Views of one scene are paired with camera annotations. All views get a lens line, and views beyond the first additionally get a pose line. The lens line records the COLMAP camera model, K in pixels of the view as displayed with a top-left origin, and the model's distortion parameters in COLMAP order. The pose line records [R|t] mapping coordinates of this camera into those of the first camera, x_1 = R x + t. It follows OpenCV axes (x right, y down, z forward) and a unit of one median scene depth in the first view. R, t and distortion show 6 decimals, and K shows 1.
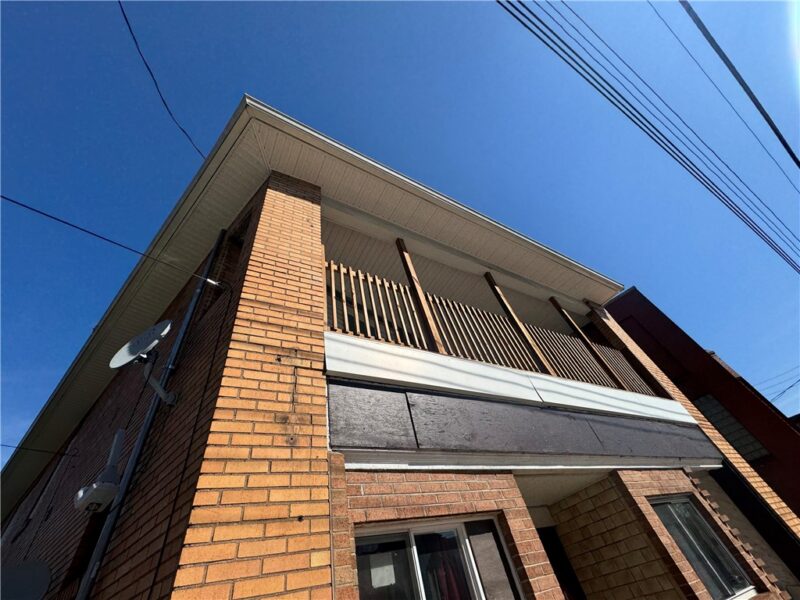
lens RADIAL K [[319.4, 0, 399.7], [0, 319.4, 296.5], [0, 0, 1]] dist [-0.002755, -0.000166]
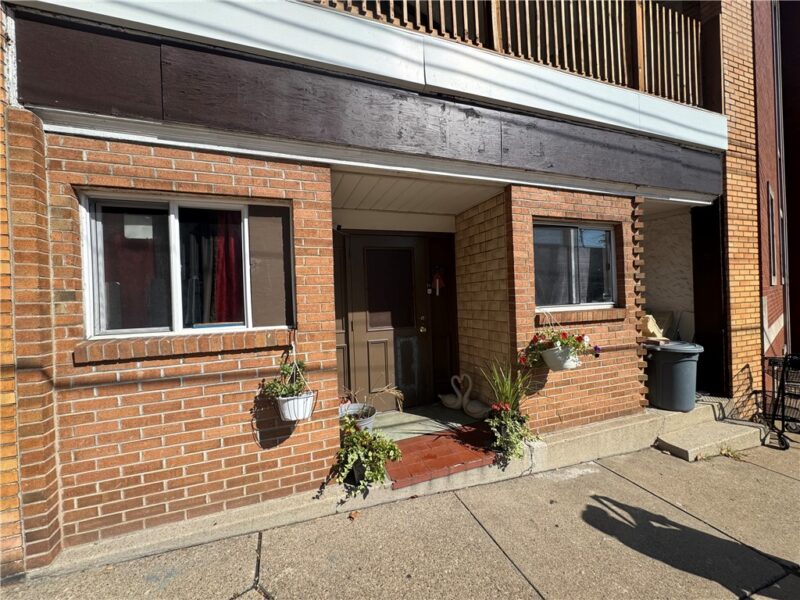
lens RADIAL K [[321.8, 0, 400.0], [0, 321.8, 300.0], [0, 0, 1]] dist [-0.001563, -0.000147]
pose [[0.974382, 0.160939, -0.157096, 0.835408], [0.010526, 0.665111, 0.746670, 0.157821], [0.224655, -0.729195, 0.646378, 0.235695]]
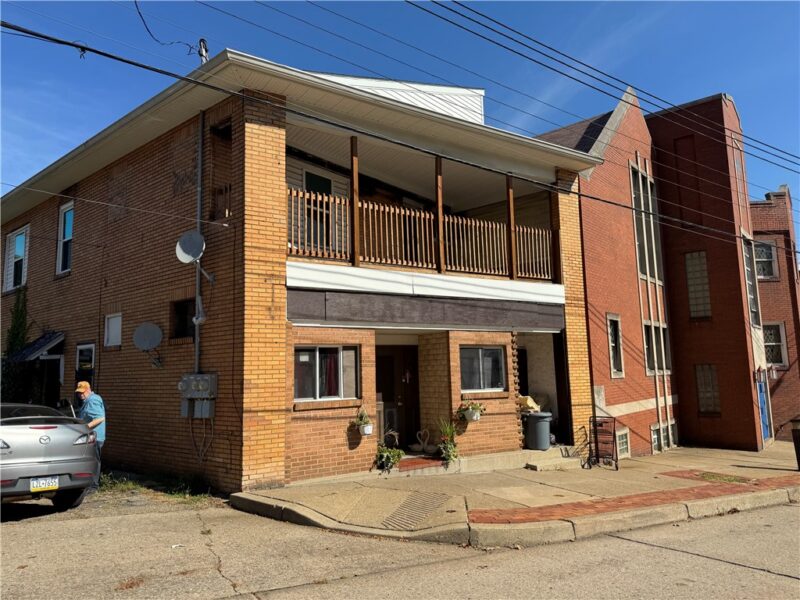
lens RADIAL K [[561.8, 0, 396.5], [0, 561.8, 299.5], [0, 0, 1]] dist [0.101653, -0.005401]
pose [[0.983860, 0.176003, 0.032294, 0.385762], [-0.156768, 0.760780, 0.629792, -2.153249], [0.086277, -0.624689, 0.776092, -1.908427]]
